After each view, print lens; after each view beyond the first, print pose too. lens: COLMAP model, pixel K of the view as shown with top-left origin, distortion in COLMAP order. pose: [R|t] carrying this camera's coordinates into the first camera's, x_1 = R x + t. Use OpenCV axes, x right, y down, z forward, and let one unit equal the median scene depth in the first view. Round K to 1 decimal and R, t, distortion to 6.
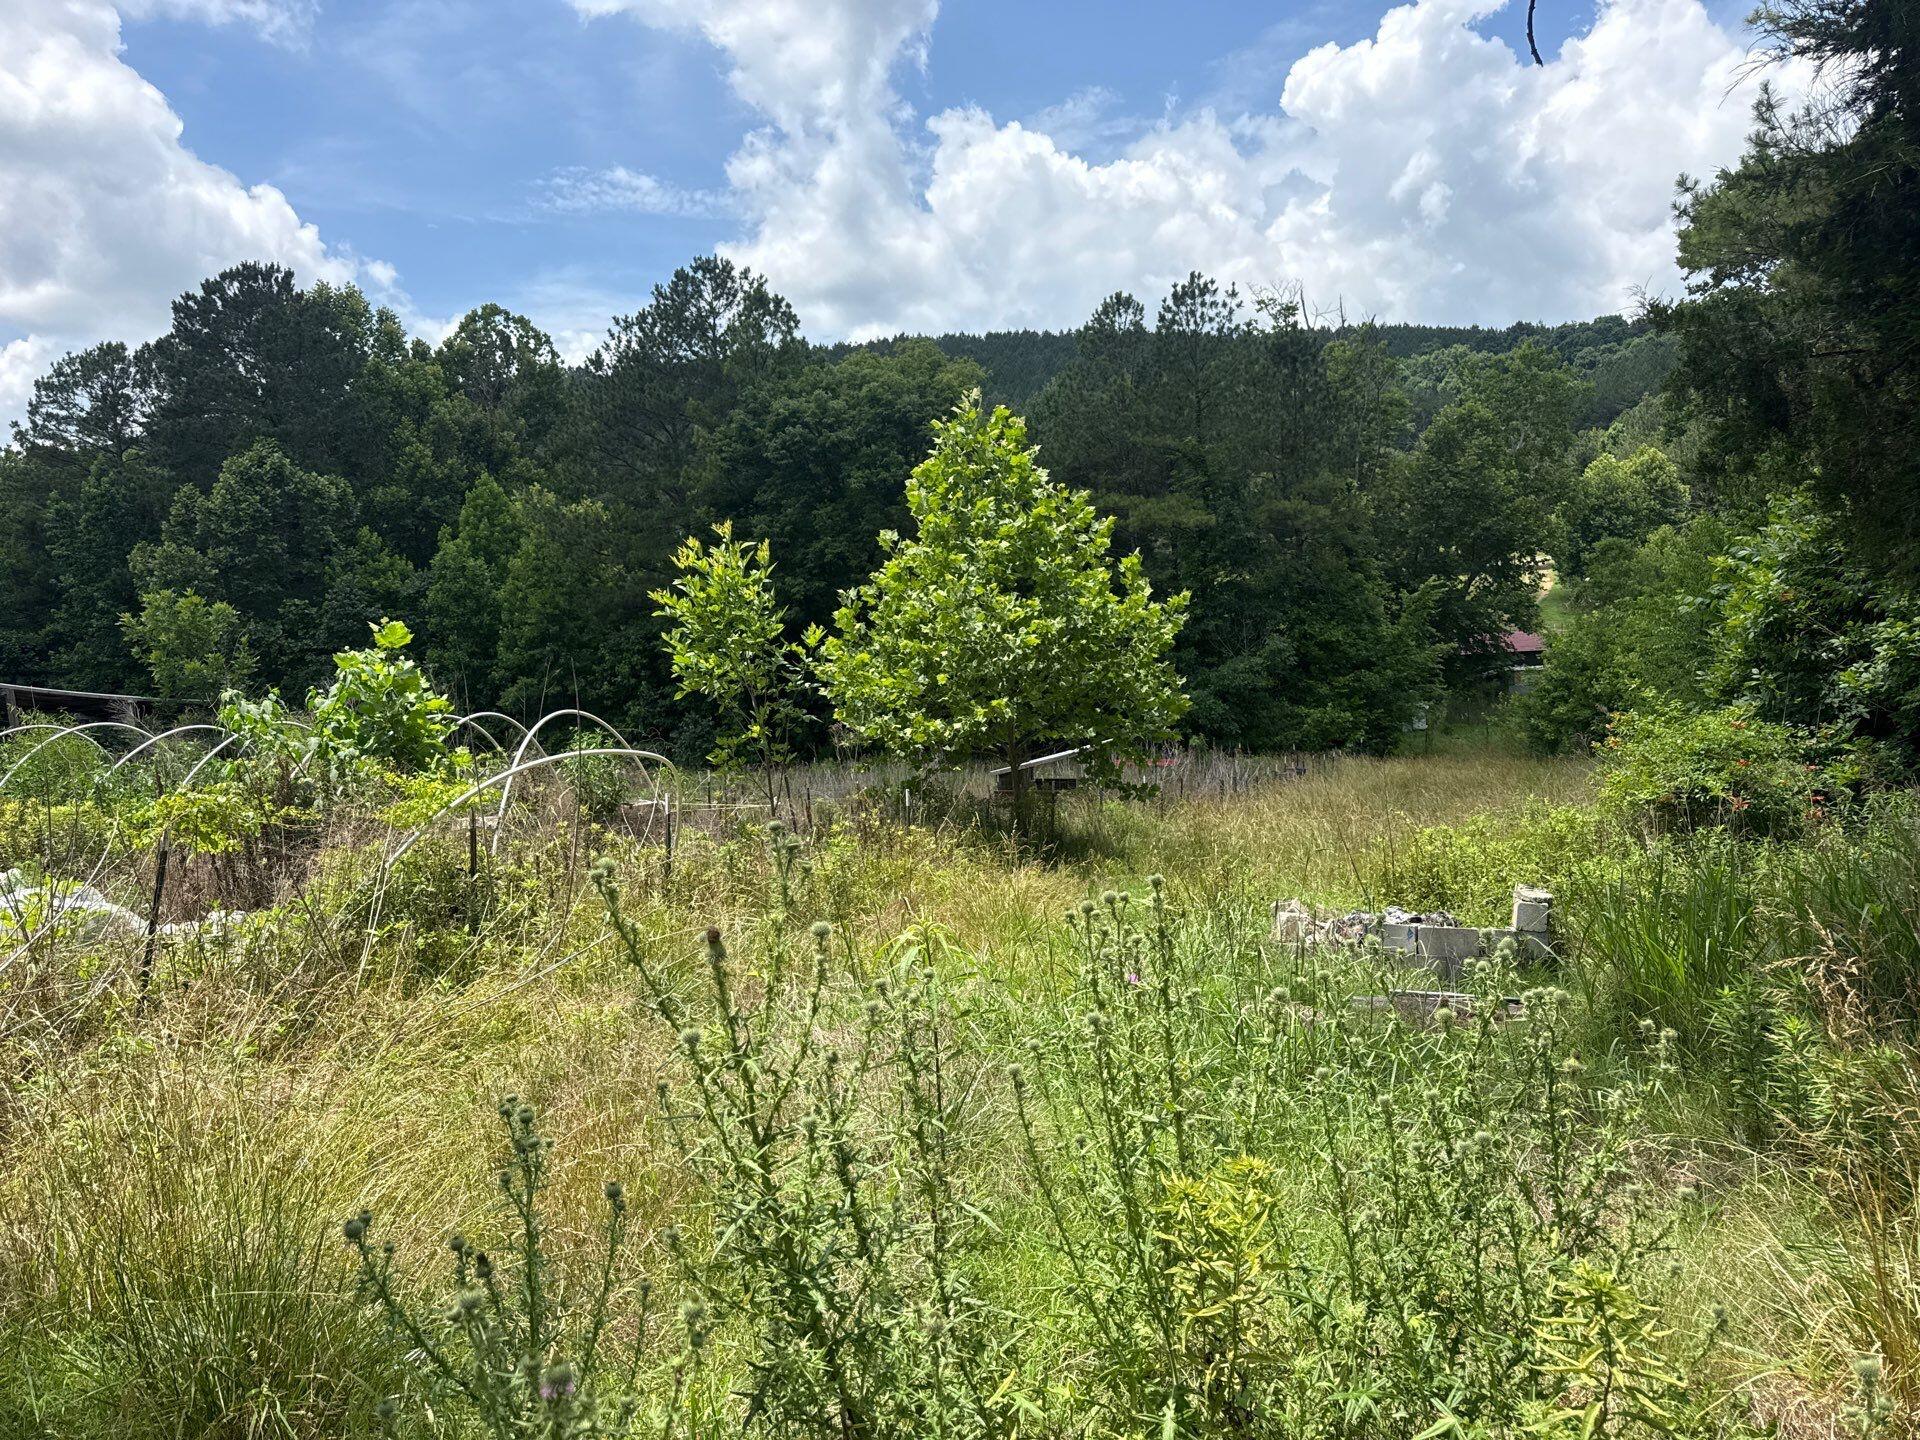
lens RADIAL K [[1310.8, 0, 957.2], [0, 1310.8, 721.2], [0, 0, 1]] dist [-0.002397, -0.024763]
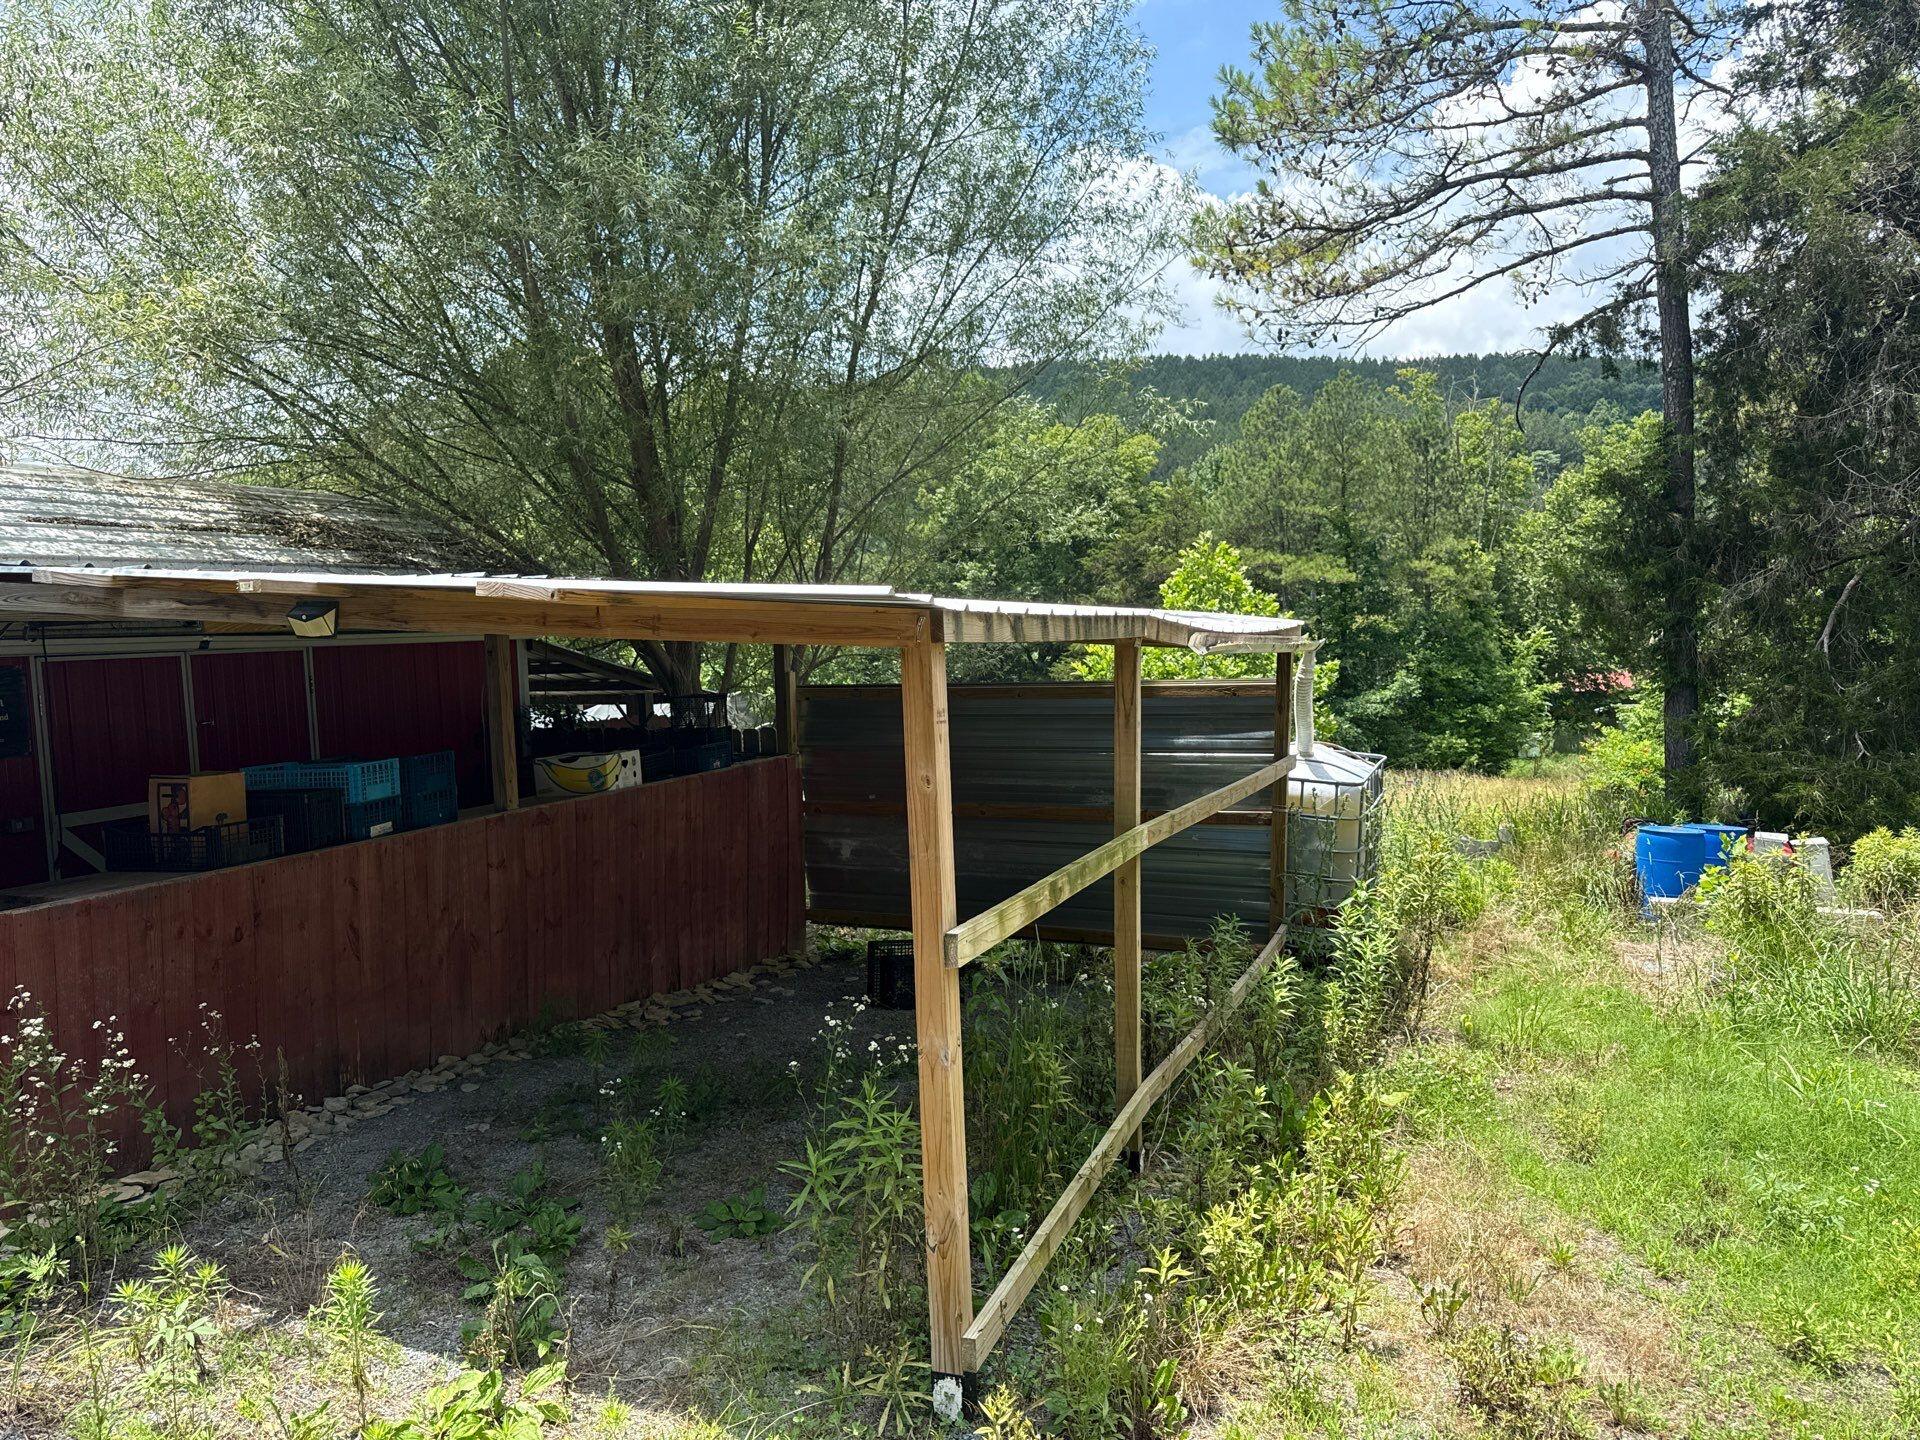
lens RADIAL K [[1310.8, 0, 976.1], [0, 1310.8, 718.2], [0, 0, 1]] dist [-0.002397, -0.024763]
pose [[0.996103, 0.029181, -0.083229, -0.046669], [-0.030325, 0.999462, -0.012513, 0.002367], [0.082819, 0.014988, 0.996452, -0.227383]]
